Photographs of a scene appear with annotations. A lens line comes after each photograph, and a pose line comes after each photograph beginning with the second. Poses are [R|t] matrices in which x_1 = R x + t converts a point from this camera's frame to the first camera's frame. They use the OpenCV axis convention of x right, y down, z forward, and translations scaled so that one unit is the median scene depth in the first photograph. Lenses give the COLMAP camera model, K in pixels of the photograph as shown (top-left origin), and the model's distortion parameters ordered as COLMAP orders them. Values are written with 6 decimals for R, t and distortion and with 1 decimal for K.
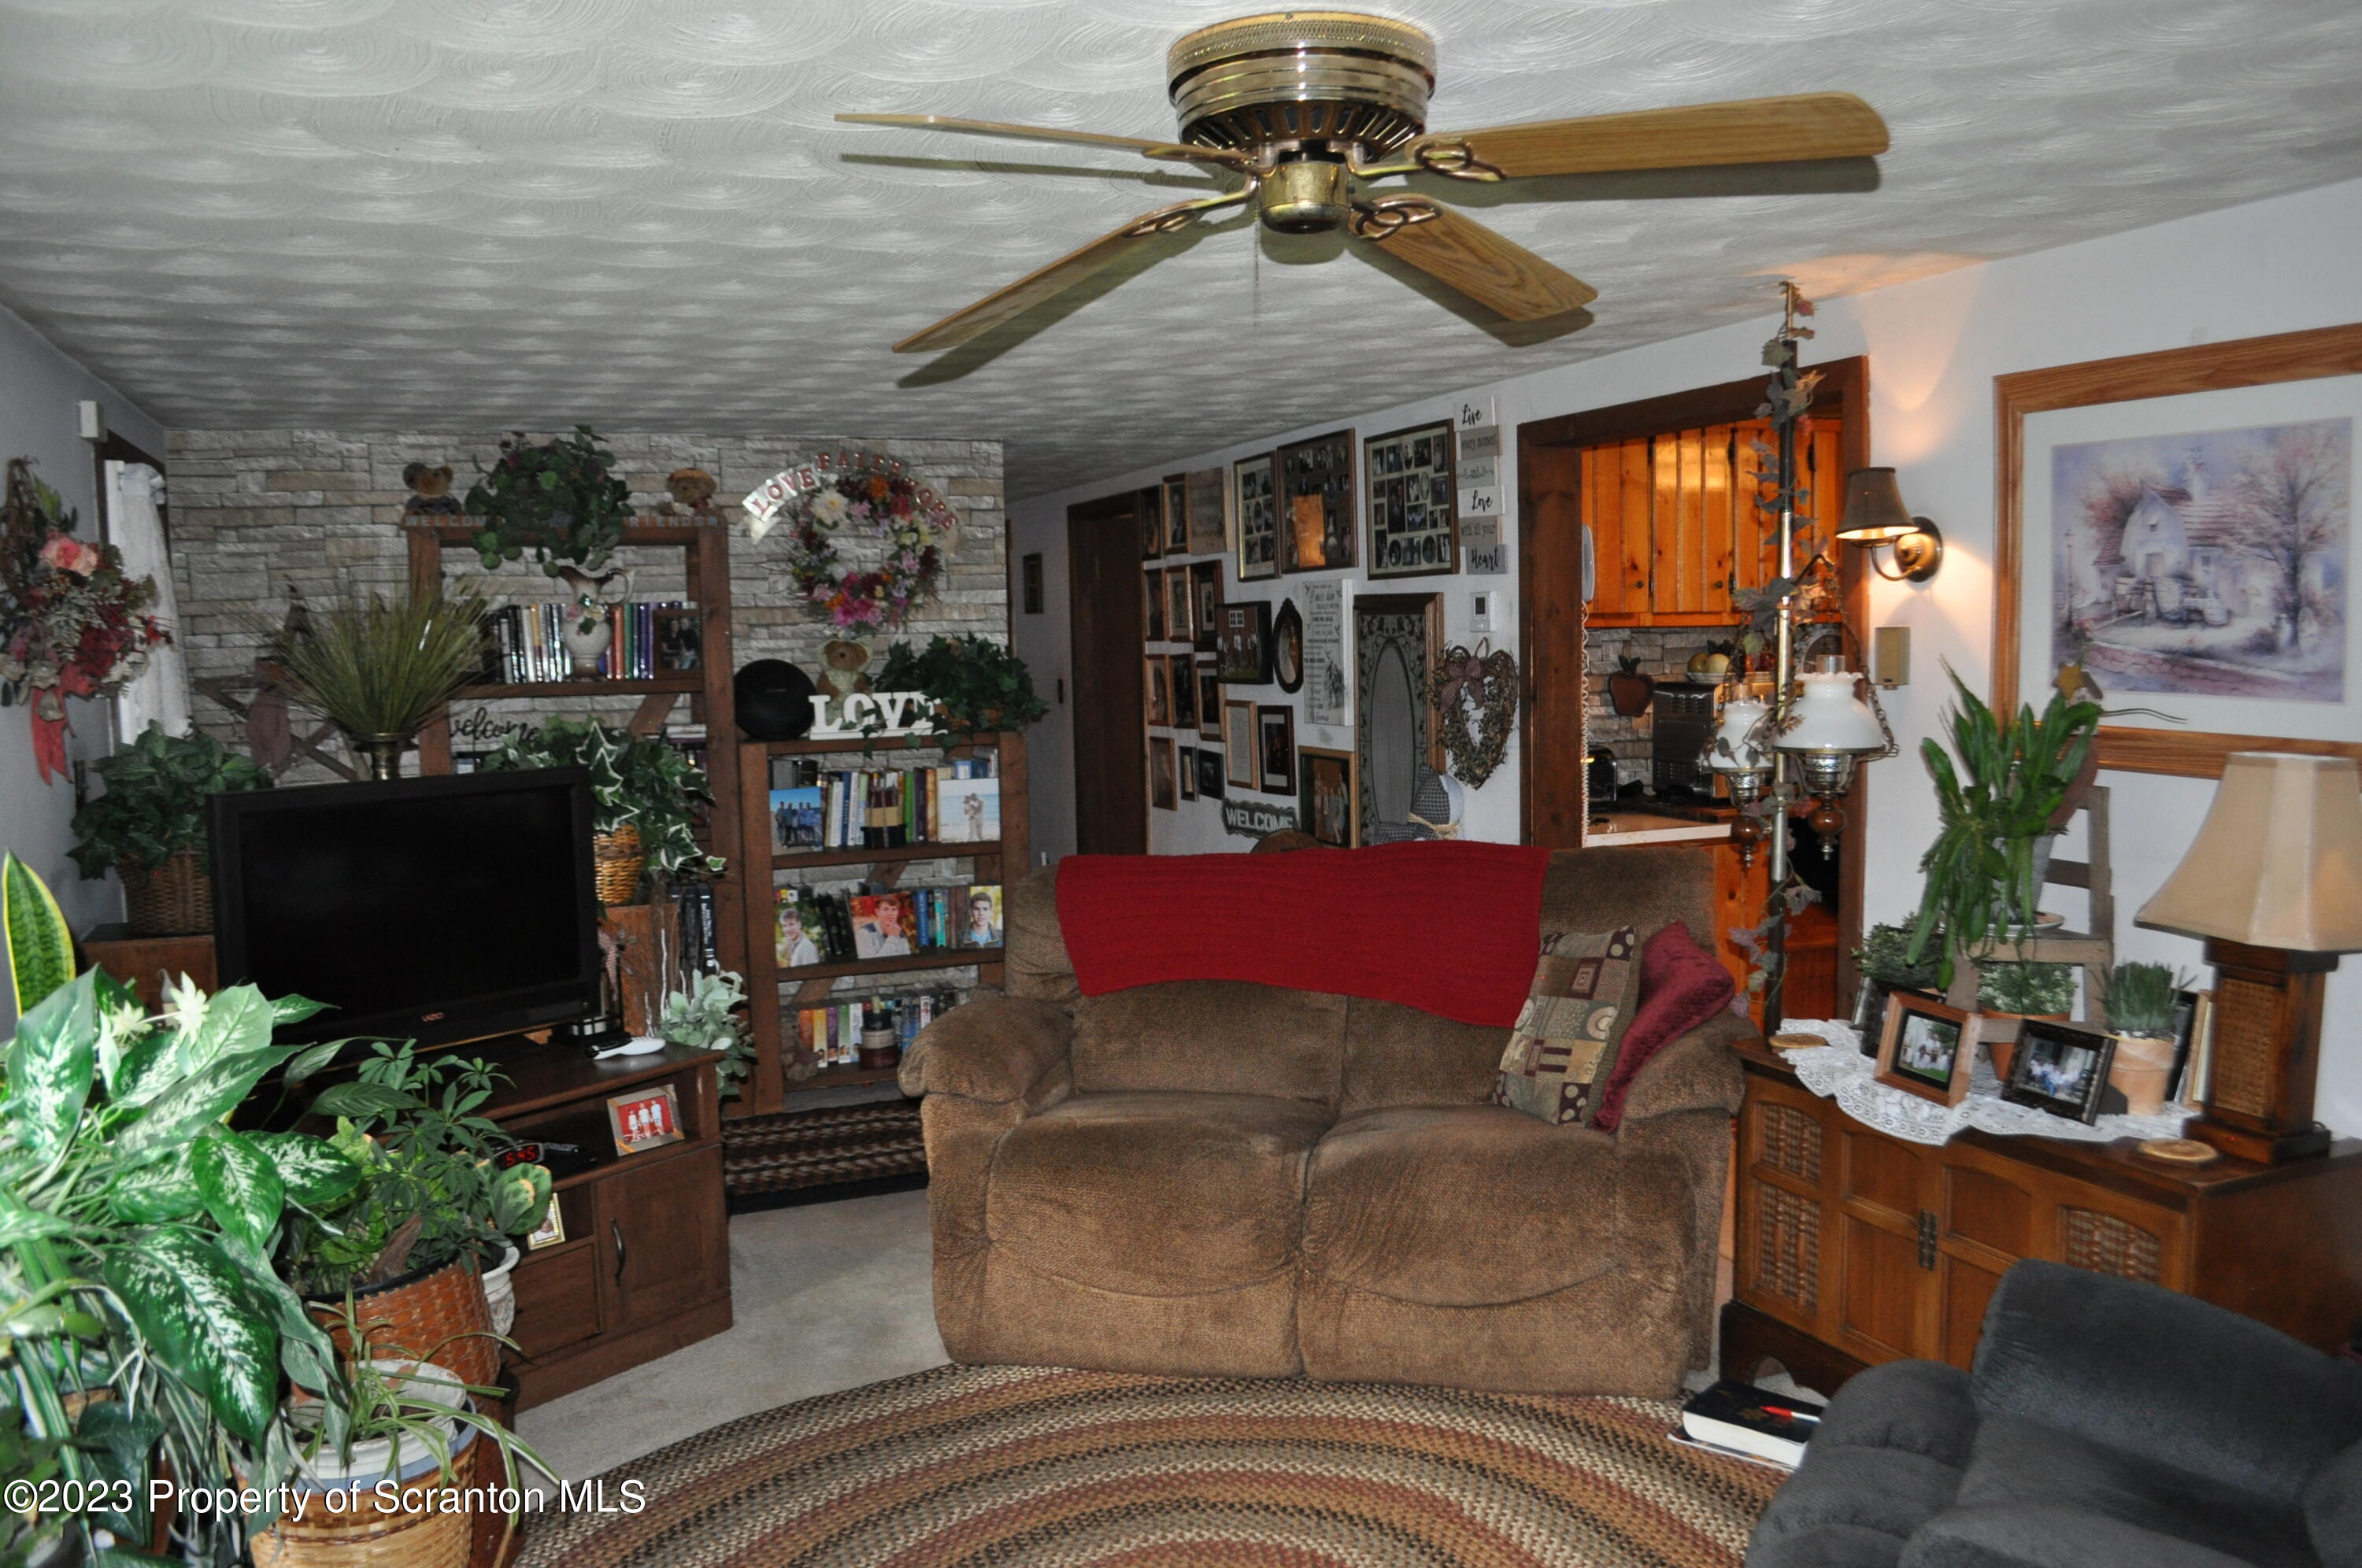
lens RADIAL K [[1838.7, 0, 1203.2], [0, 1838.7, 807.6], [0, 0, 1]] dist [-0.083473, 0.010477]
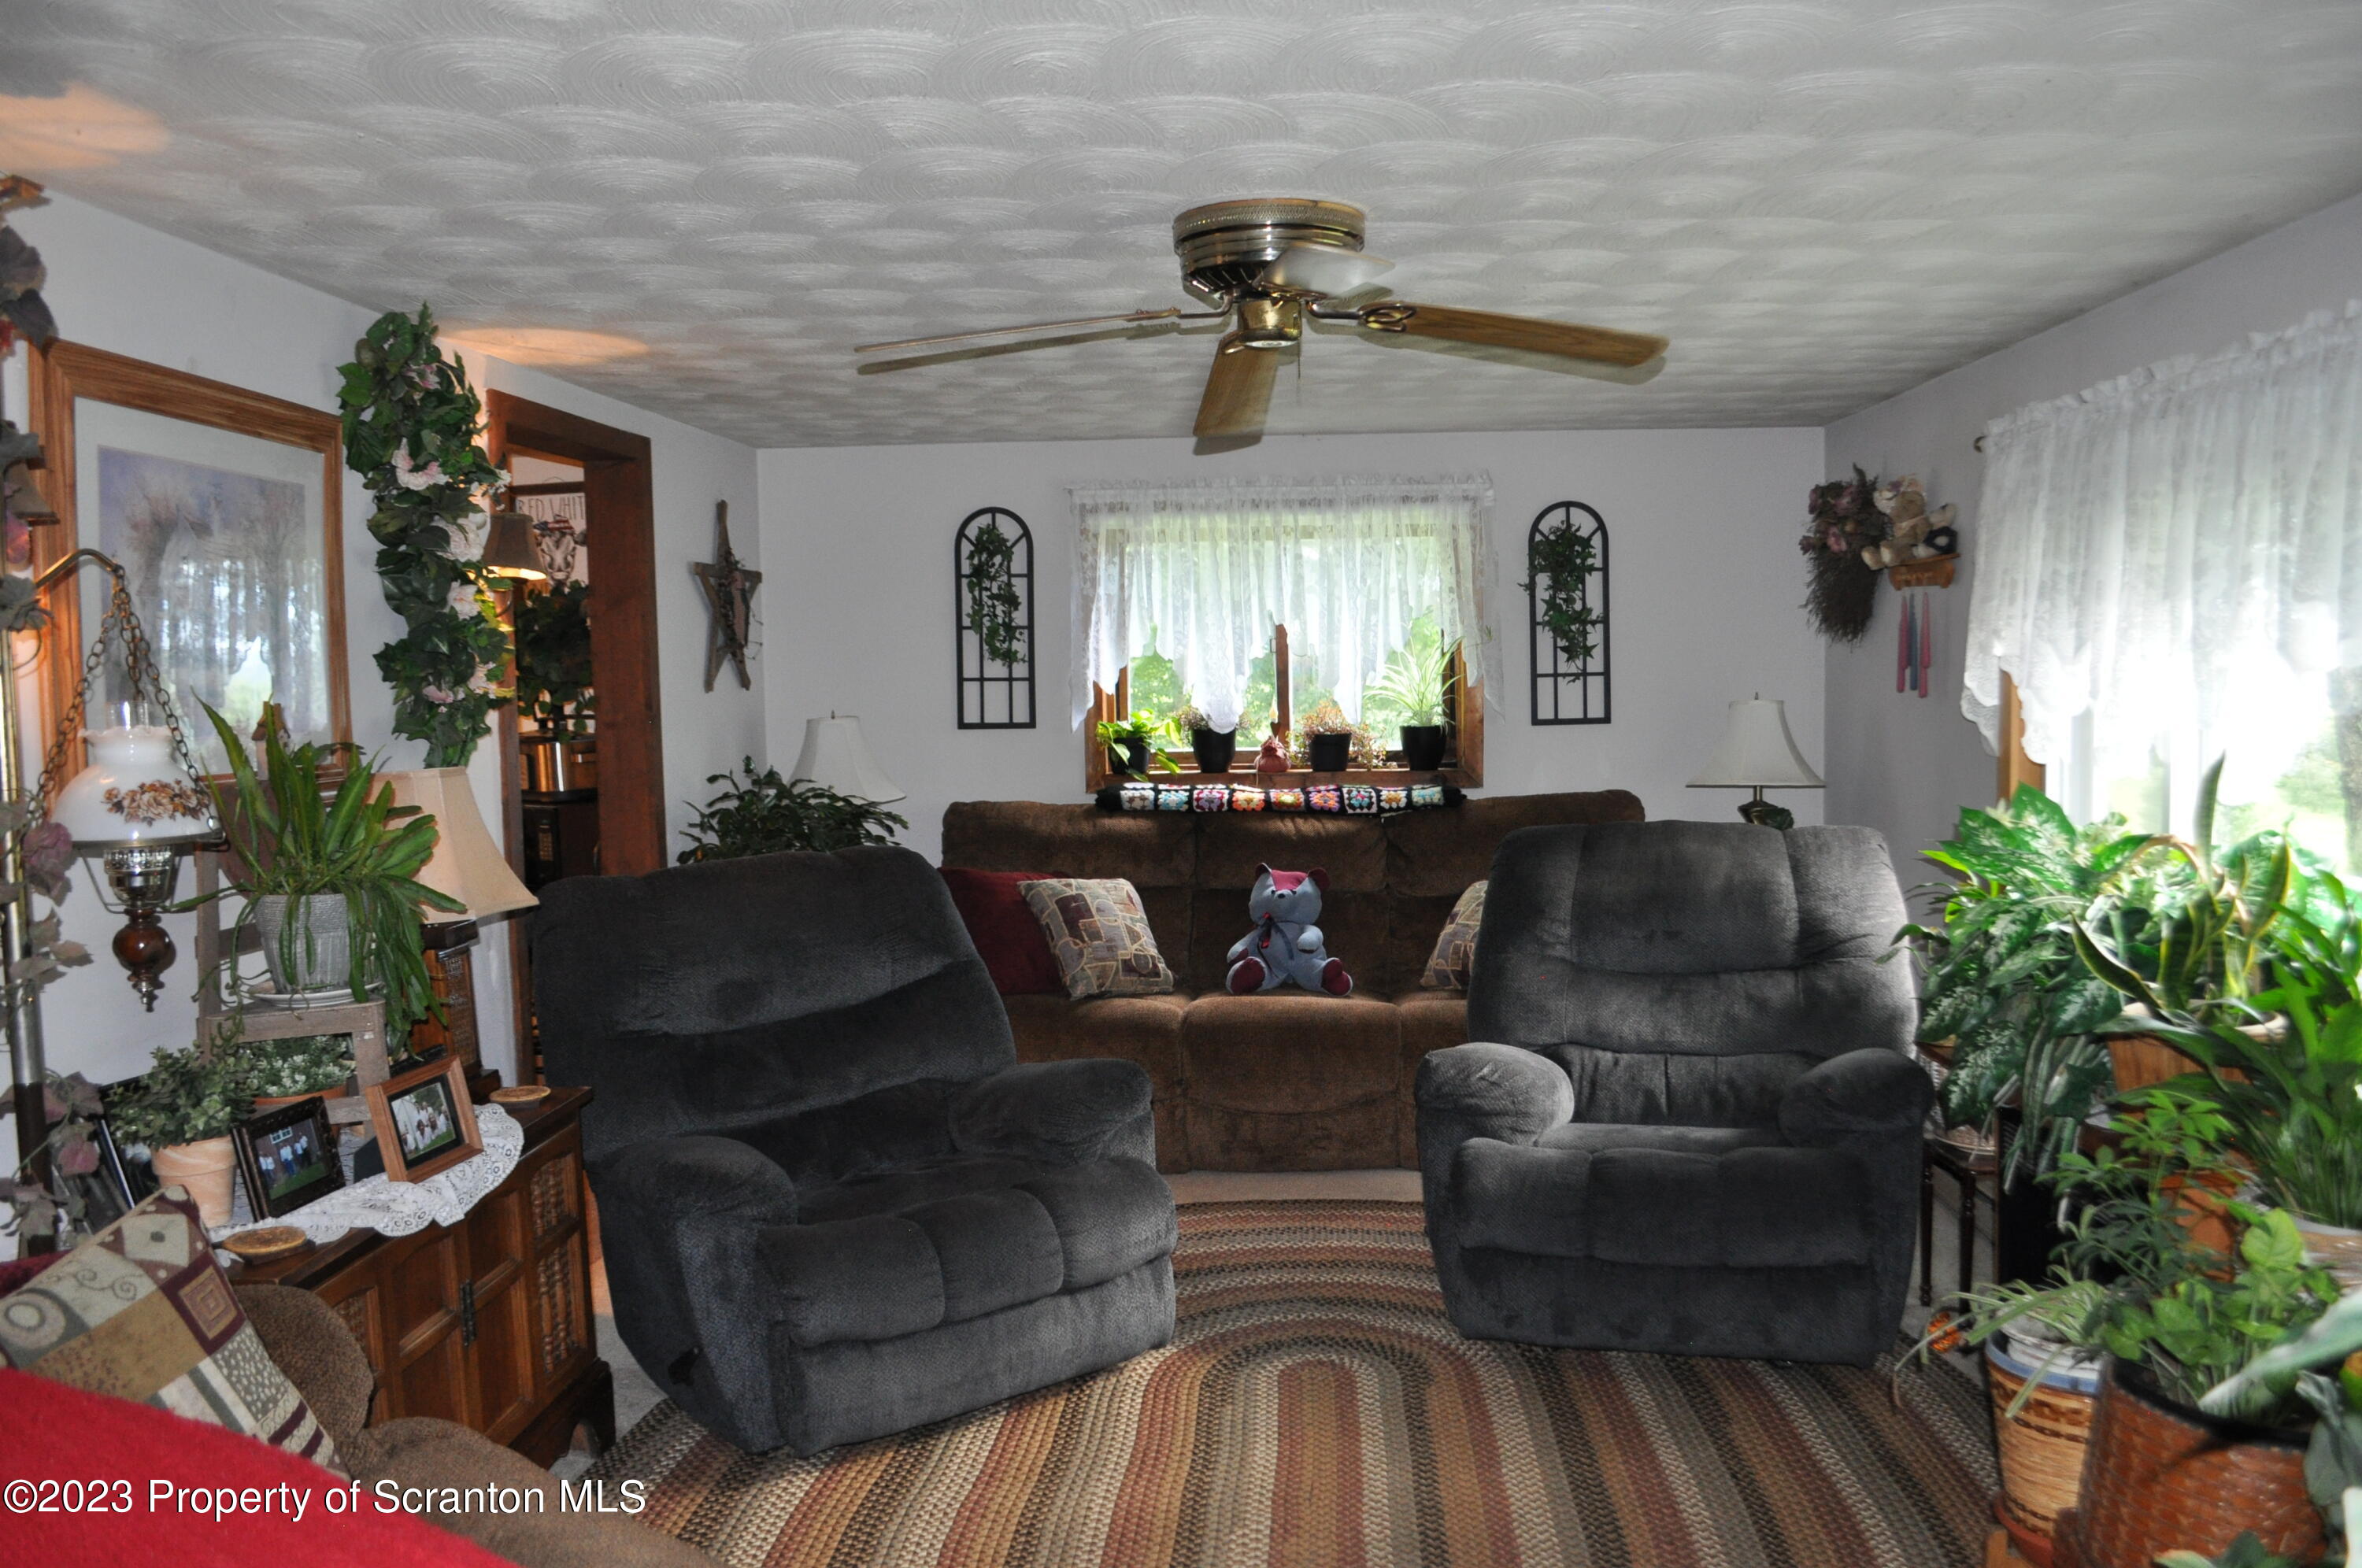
lens RADIAL K [[1838.7, 0, 1203.2], [0, 1838.7, 807.6], [0, 0, 1]] dist [-0.083473, 0.010477]
pose [[-0.888424, 0.002085, 0.459019, -0.355723], [0.084109, 0.983798, 0.158323, -0.129495], [-0.451252, 0.179266, -0.874205, 1.562764]]
